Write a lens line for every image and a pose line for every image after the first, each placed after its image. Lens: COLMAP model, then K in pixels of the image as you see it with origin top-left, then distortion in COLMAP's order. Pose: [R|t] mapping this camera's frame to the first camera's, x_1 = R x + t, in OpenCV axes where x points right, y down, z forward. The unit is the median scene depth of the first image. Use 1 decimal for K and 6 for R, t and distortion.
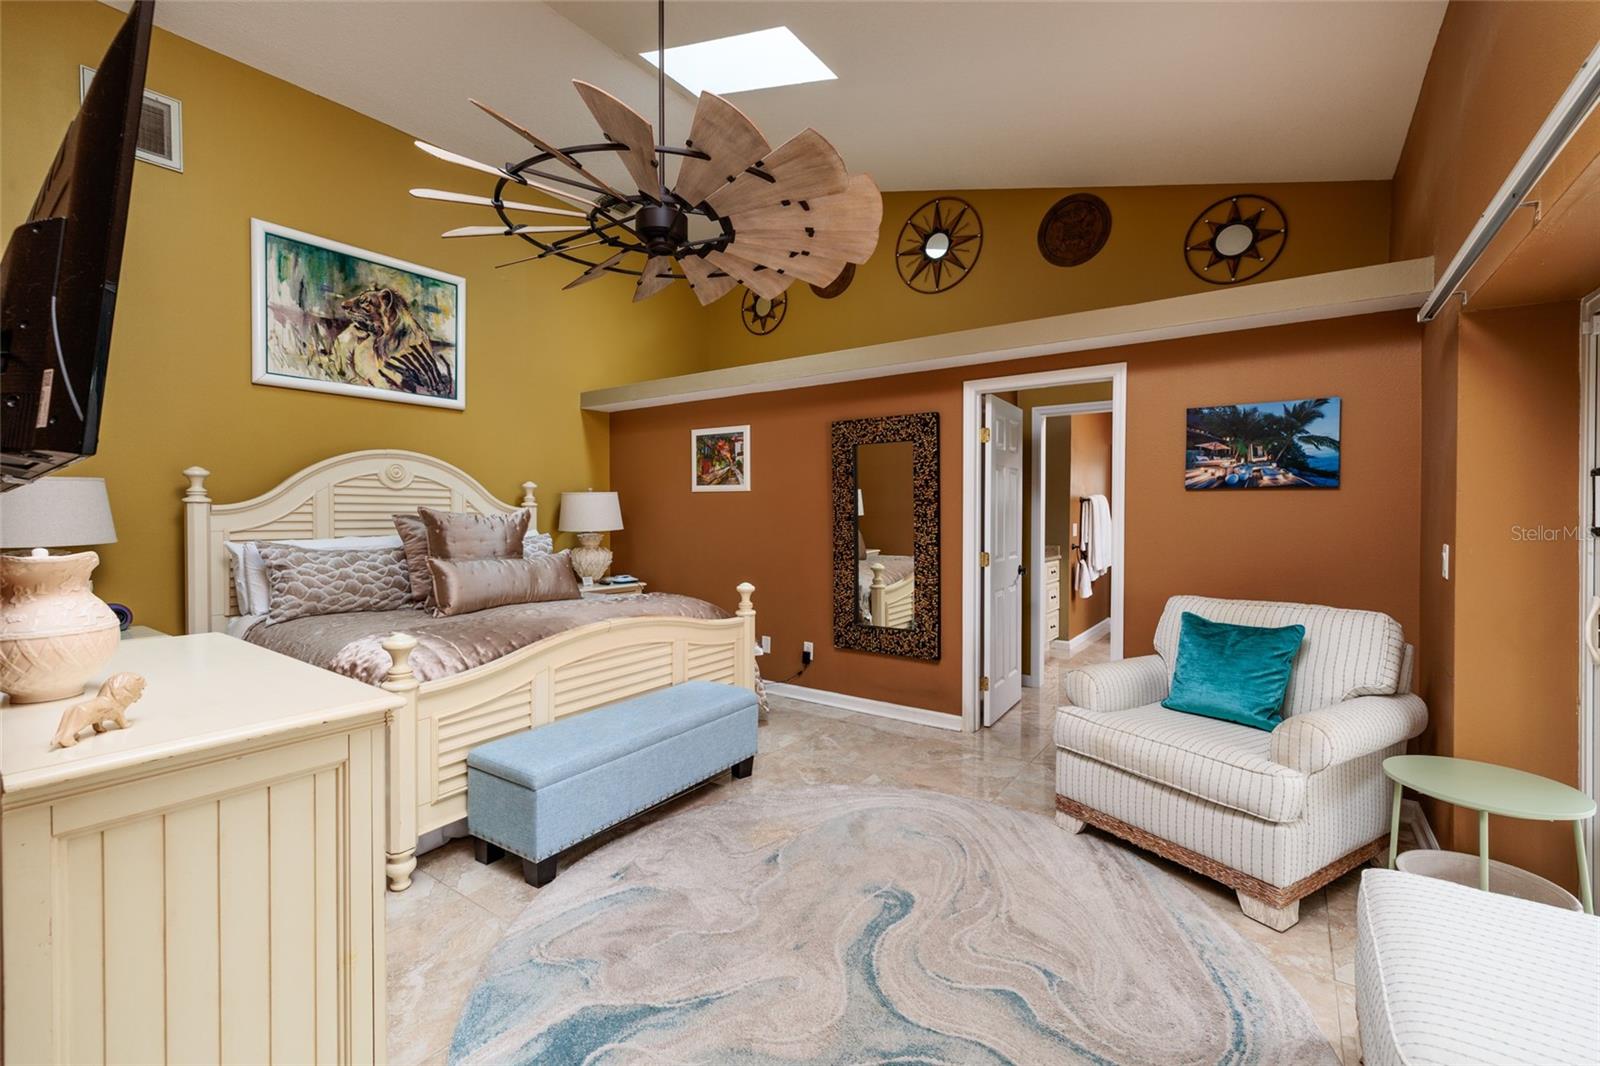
lens RADIAL K [[687.1, 0, 796.4], [0, 687.1, 510.4], [0, 0, 1]] dist [-0.000856, 0.000106]
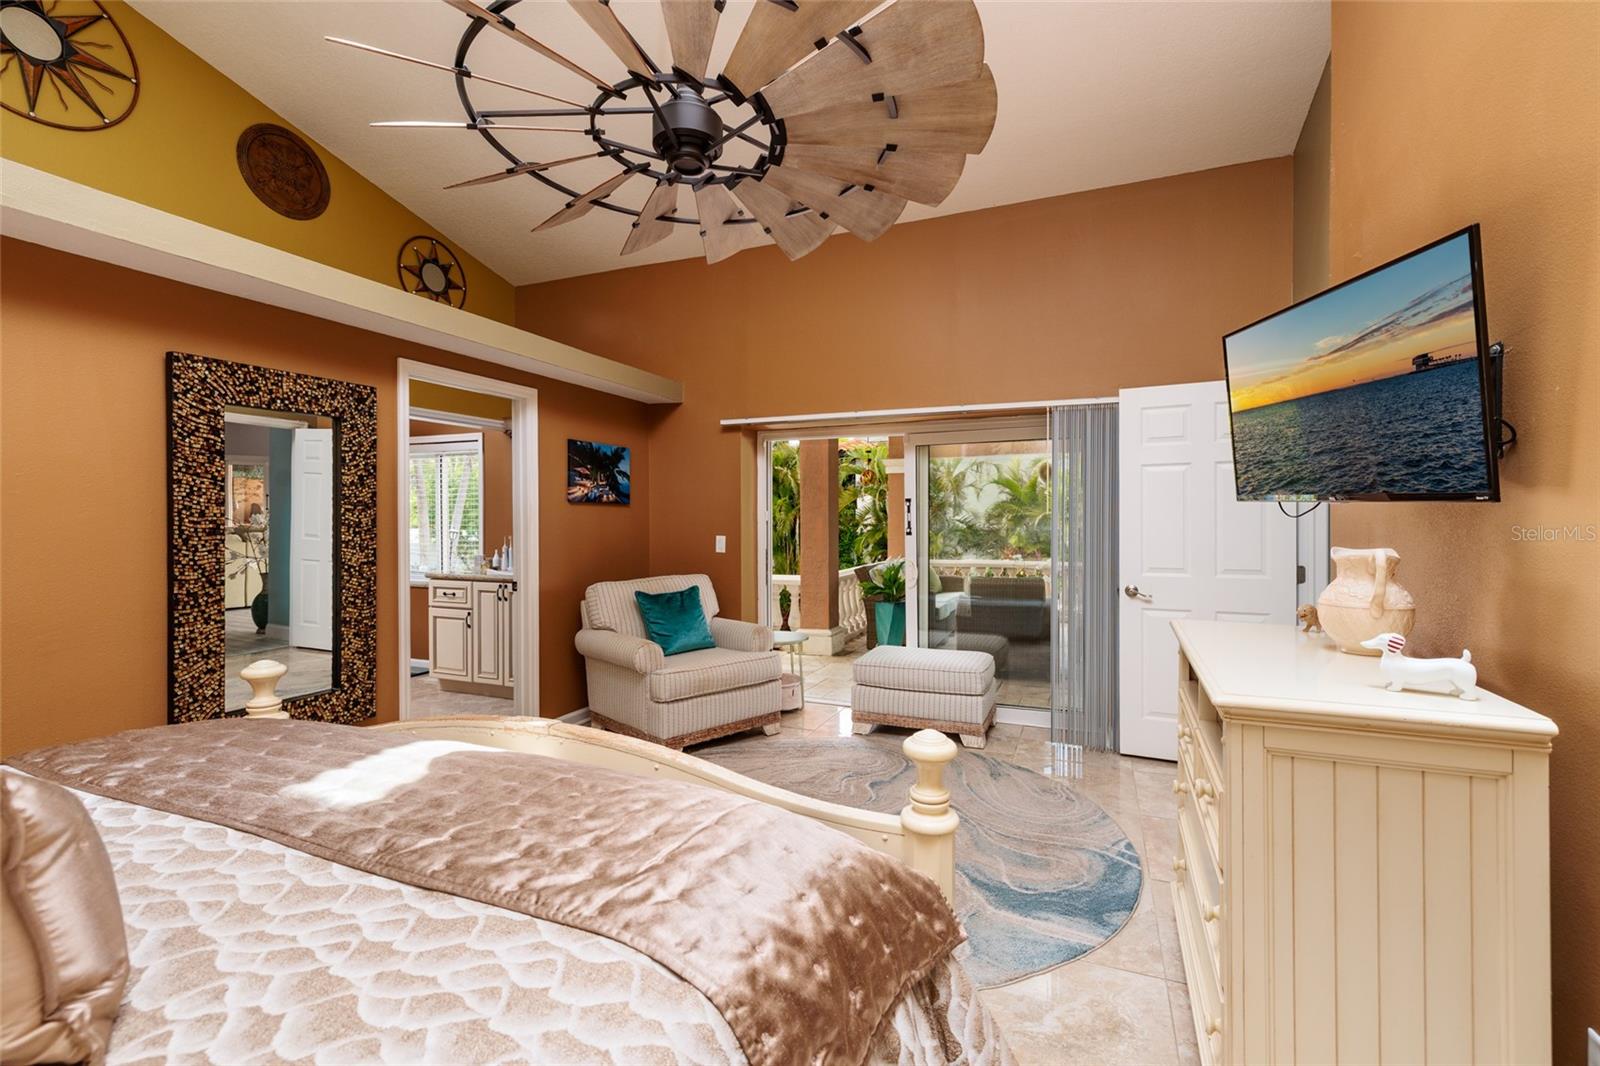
lens RADIAL K [[690.3, 0, 801.8], [0, 690.3, 519.4], [0, 0, 1]] dist [0.003314, 0.000195]
pose [[-0.224584, 0.001104, 0.974454, -0.607568], [-0.001615, 0.999998, -0.001505, 0.002062], [-0.974453, -0.001912, -0.224581, 0.674460]]
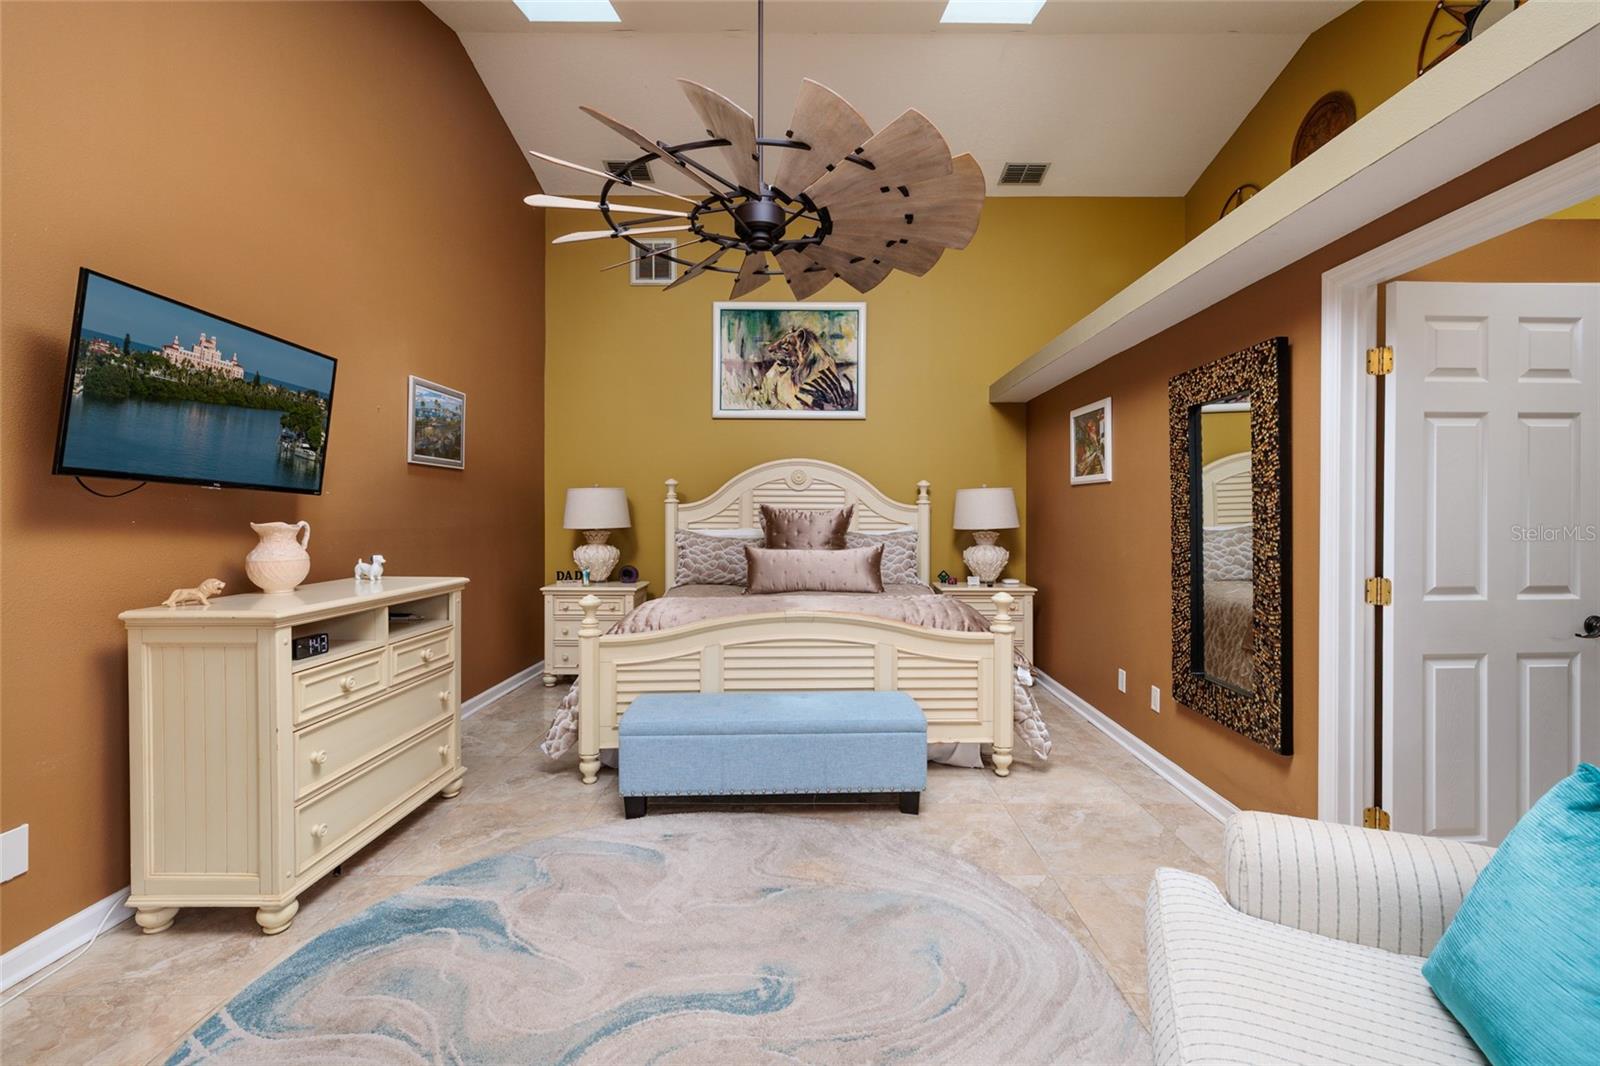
lens RADIAL K [[685.8, 0, 806.1], [0, 685.8, 507.1], [0, 0, 1]] dist [0.002660, 0.000119]
pose [[0.580513, -0.006869, -0.814222, 0.426284], [0.000582, 0.999968, -0.008021, 0.008657], [0.814250, 0.004182, 0.580499, 0.303696]]
